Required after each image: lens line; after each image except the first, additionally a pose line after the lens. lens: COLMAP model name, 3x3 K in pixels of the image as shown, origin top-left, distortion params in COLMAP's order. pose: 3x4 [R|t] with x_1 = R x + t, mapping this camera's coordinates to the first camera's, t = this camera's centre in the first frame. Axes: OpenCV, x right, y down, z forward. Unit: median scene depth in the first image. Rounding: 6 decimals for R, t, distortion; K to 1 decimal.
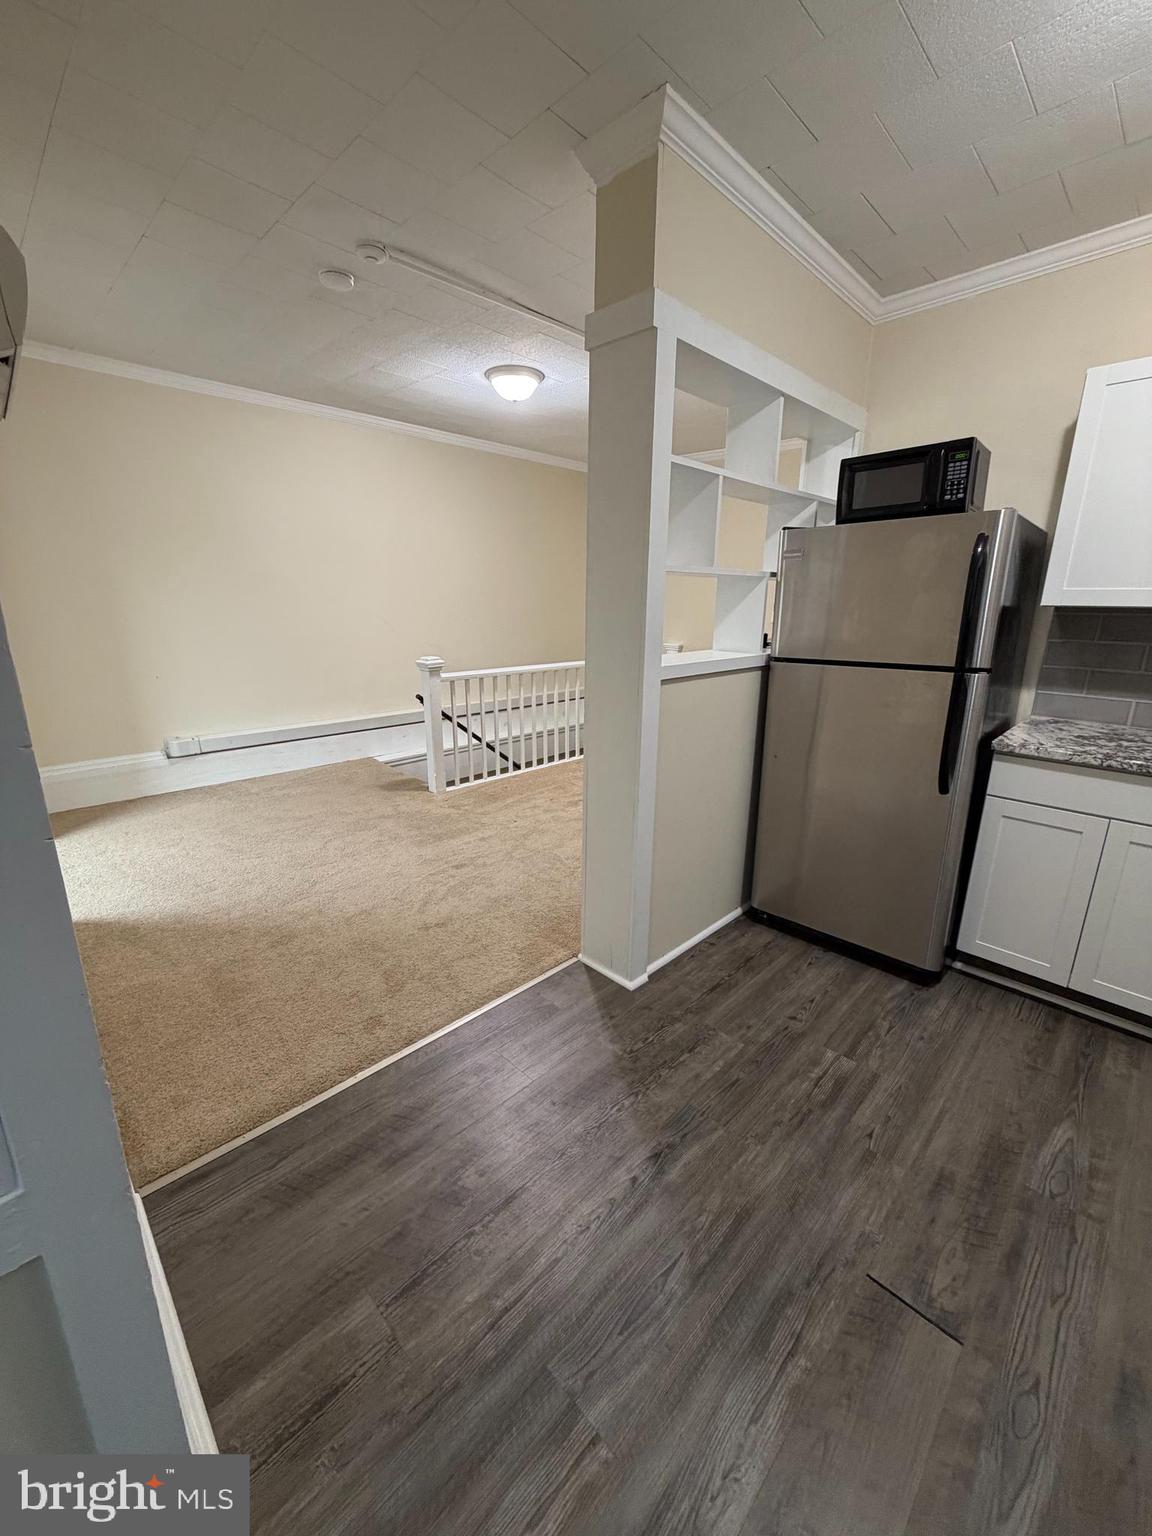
lens RADIAL K [[609.8, 0, 574.6], [0, 609.8, 764.3], [0, 0, 1]] dist [-0.000209, -0.000260]
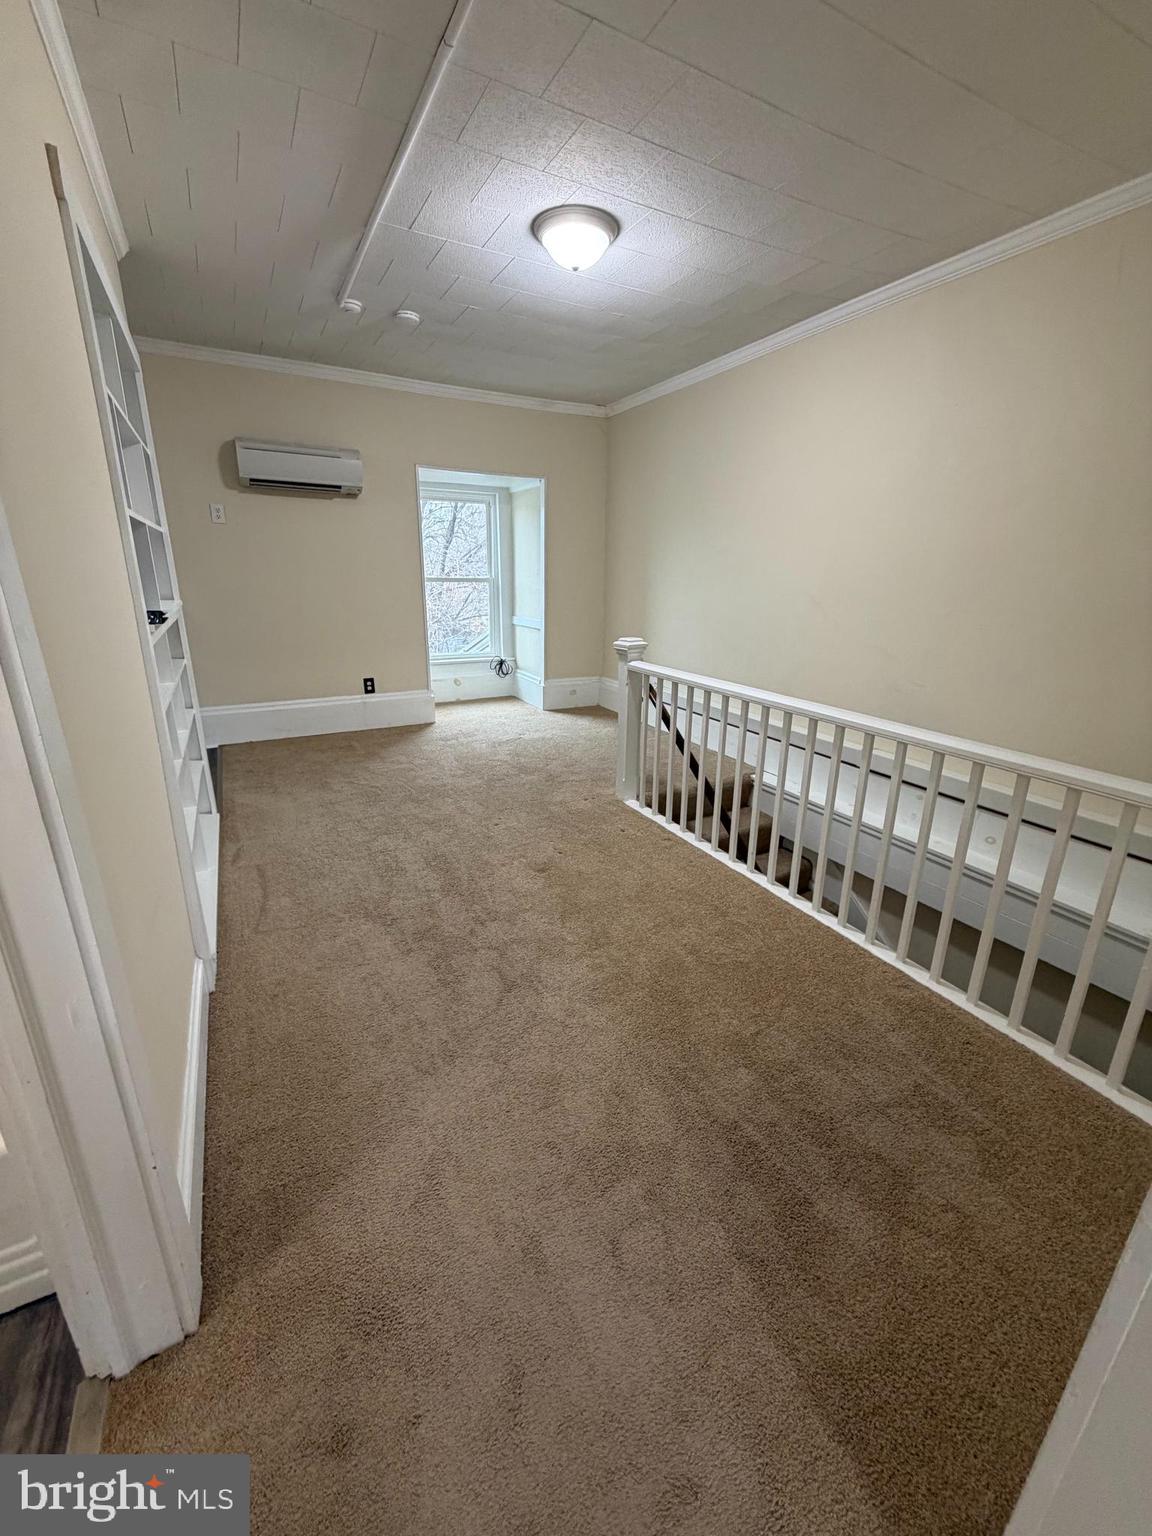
lens RADIAL K [[609.8, 0, 574.6], [0, 609.8, 764.3], [0, 0, 1]] dist [-0.000209, -0.000260]
pose [[-0.281676, 0.275031, -0.919248, 0.604879], [-0.276348, 0.894191, 0.352212, -0.299076], [0.918853, 0.353242, -0.175868, 1.162614]]
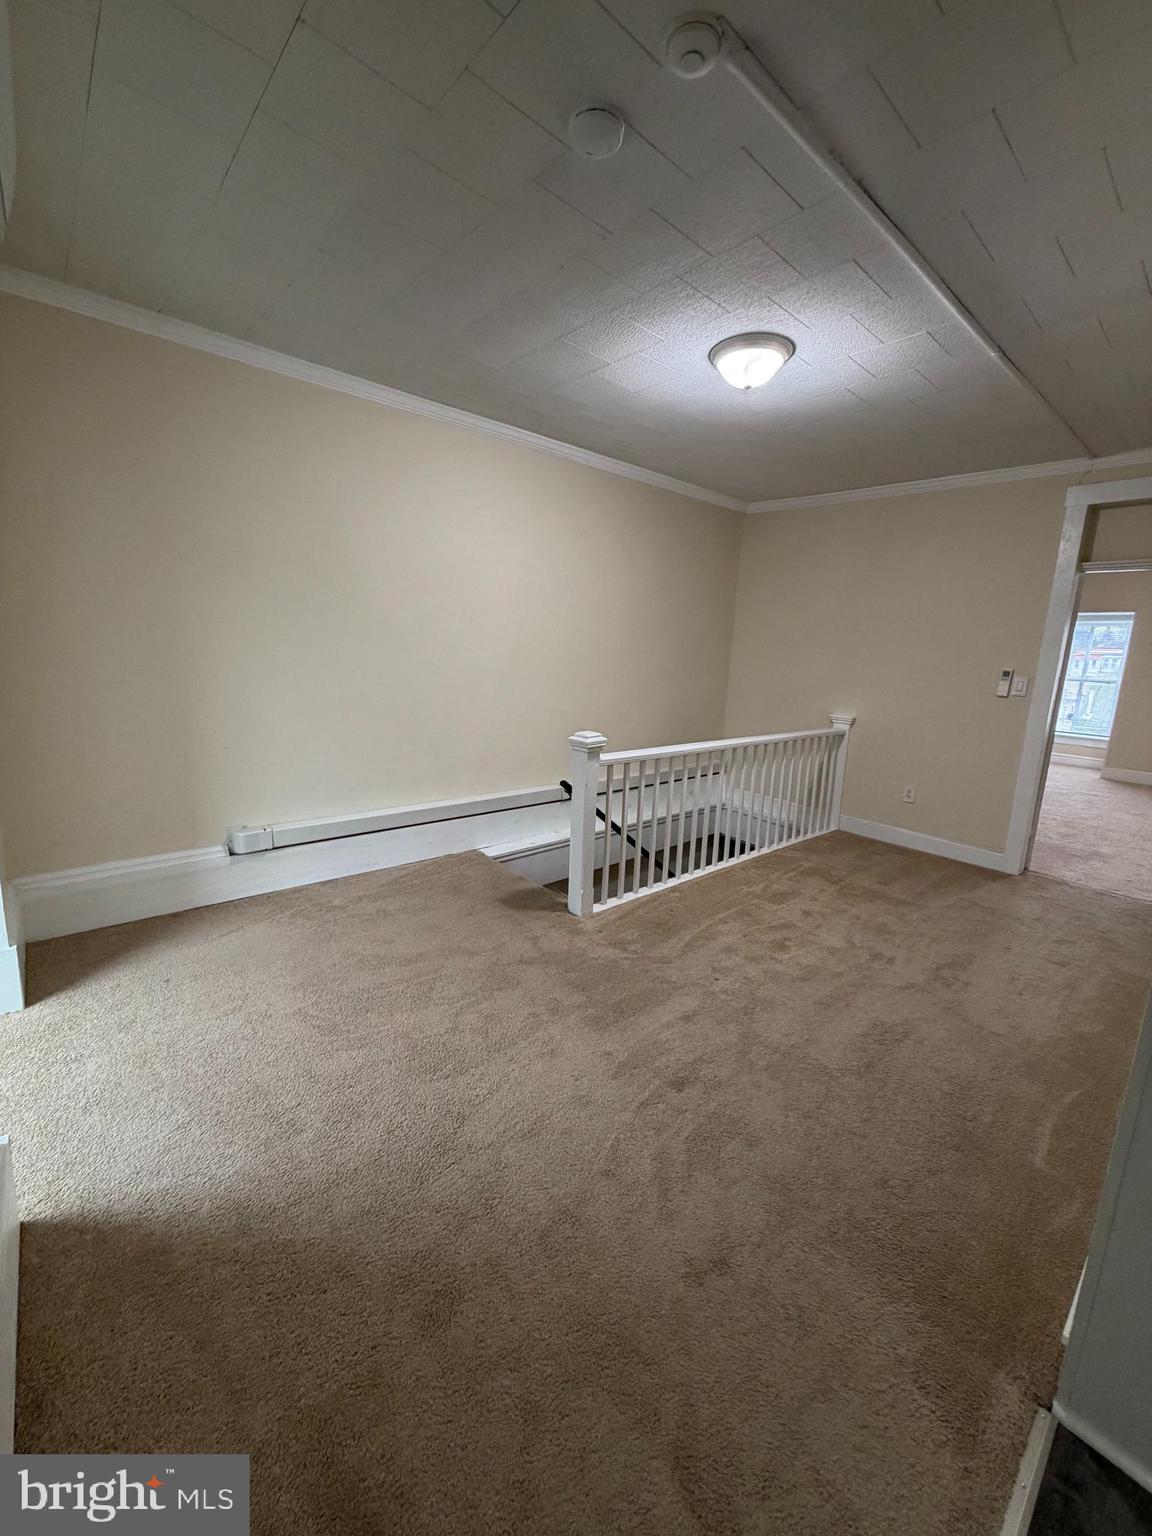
lens RADIAL K [[609.8, 0, 574.6], [0, 609.8, 764.3], [0, 0, 1]] dist [-0.000209, -0.000260]
pose [[0.997765, 0.038080, -0.054909, -0.216859], [-0.042477, 0.995787, -0.081268, -0.079990], [0.051583, 0.083419, 0.995179, 0.279129]]
